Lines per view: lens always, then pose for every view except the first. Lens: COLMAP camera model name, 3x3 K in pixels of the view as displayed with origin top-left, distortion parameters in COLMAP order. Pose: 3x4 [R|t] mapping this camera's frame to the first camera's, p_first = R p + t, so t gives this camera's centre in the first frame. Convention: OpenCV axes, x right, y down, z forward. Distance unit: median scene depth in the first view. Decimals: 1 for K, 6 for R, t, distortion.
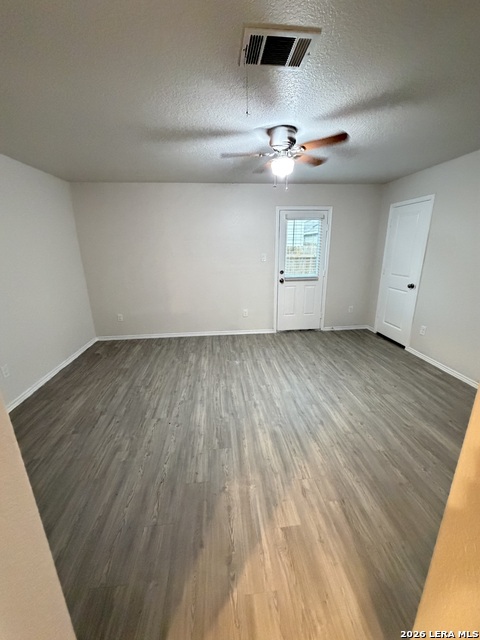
lens RADIAL K [[255.3, 0, 237.2], [0, 255.3, 319.3], [0, 0, 1]] dist [0.000370, 0.000225]
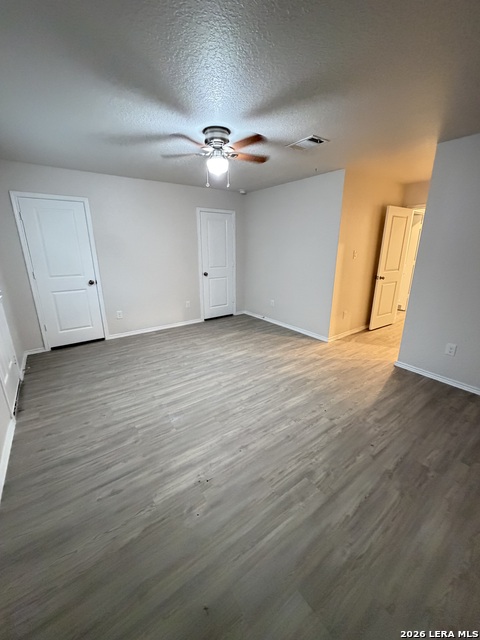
lens RADIAL K [[255.3, 0, 242.3], [0, 255.3, 319.0], [0, 0, 1]] dist [0.000370, 0.000225]
pose [[-0.520740, -0.224840, 0.823576, -0.701421], [0.245333, 0.884593, 0.396620, -0.337171], [-0.817705, 0.408586, -0.405482, 1.262679]]
